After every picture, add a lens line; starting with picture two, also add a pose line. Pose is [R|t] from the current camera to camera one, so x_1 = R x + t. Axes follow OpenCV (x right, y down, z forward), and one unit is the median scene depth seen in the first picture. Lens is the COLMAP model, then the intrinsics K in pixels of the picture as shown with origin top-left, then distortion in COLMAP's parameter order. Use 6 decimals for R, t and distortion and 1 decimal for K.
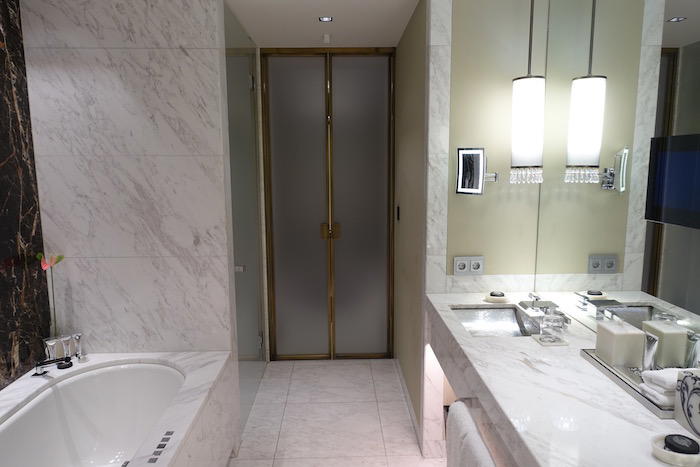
lens RADIAL K [[478.8, 0, 350.0], [0, 478.8, 233.5], [0, 0, 1]] dist [0.003152, 0.000565]
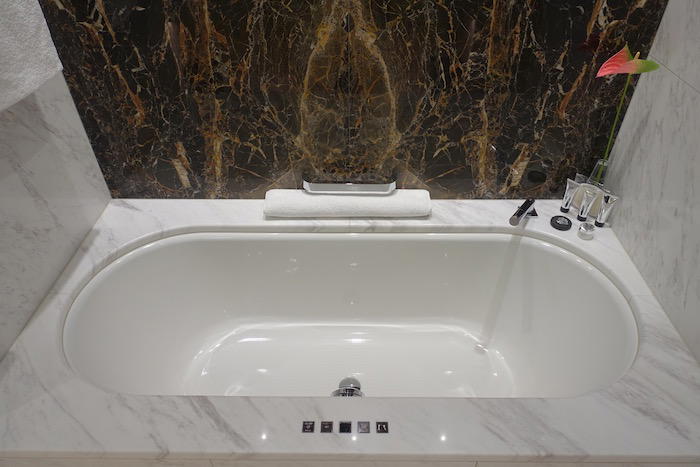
lens RADIAL K [[478.8, 0, 350.0], [0, 478.8, 233.5], [0, 0, 1]] dist [0.003152, 0.000565]
pose [[-0.039113, 0.645926, -0.762398, -0.057964], [-0.137108, 0.752296, 0.644401, -0.114791], [0.989784, 0.129735, 0.059137, 0.693438]]
